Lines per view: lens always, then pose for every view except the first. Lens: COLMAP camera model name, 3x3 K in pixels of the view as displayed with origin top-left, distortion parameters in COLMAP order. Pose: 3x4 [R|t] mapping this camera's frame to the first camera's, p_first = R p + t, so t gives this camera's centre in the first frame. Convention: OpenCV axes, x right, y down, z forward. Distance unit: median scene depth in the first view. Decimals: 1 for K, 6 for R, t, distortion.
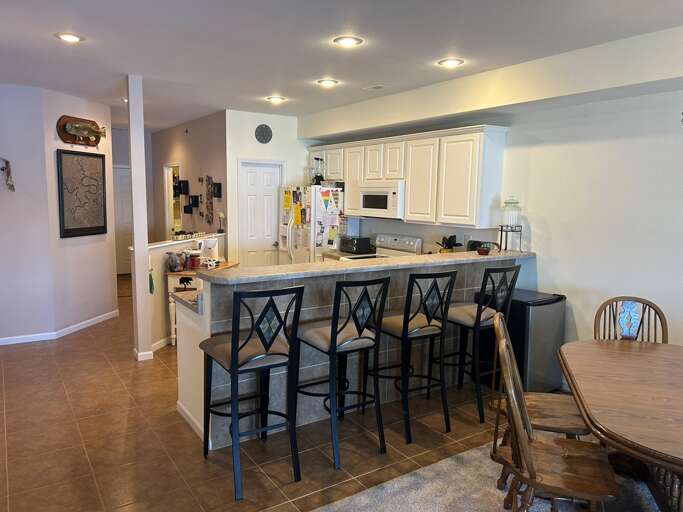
lens RADIAL K [[509.7, 0, 341.5], [0, 509.7, 256.0], [0, 0, 1]] dist [0.061681, -0.105987]
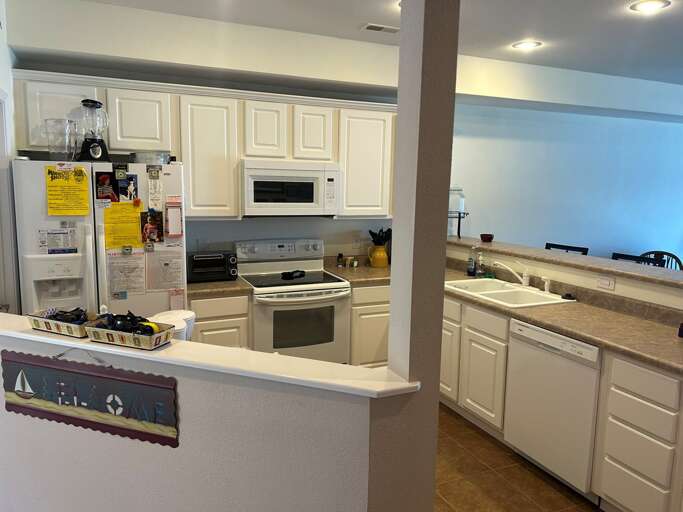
lens RADIAL K [[509.7, 0, 341.5], [0, 509.7, 256.0], [0, 0, 1]] dist [0.061681, -0.105987]
pose [[0.161999, -0.155555, 0.974453, -0.522218], [0.104088, 0.984682, 0.139884, -0.100634], [-0.981286, 0.078768, 0.175709, 0.754144]]
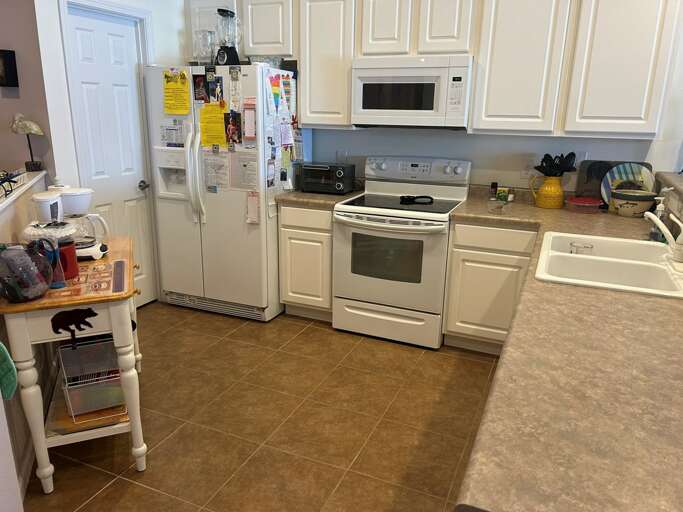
lens RADIAL K [[516.1, 0, 341.5], [0, 516.1, 256.0], [0, 0, 1]] dist [0.071391, -0.105770]
pose [[0.841967, -0.148103, 0.518803, -0.272623], [0.062347, 0.981852, 0.179106, -0.039119], [-0.535914, -0.118455, 0.835921, 0.505314]]
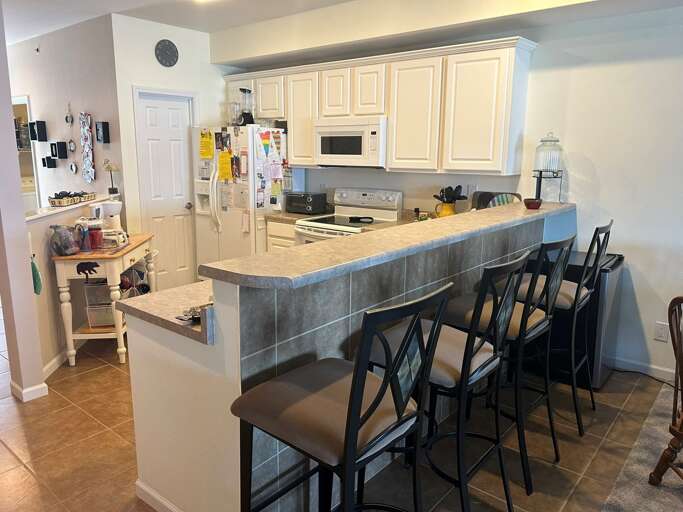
lens RADIAL K [[509.7, 0, 341.5], [0, 509.7, 256.0], [0, 0, 1]] dist [0.061681, -0.105987]
pose [[0.957525, -0.067248, 0.280400, -0.146739], [0.043302, 0.994932, 0.090743, -0.010009], [-0.285081, -0.074747, 0.955584, 0.235193]]
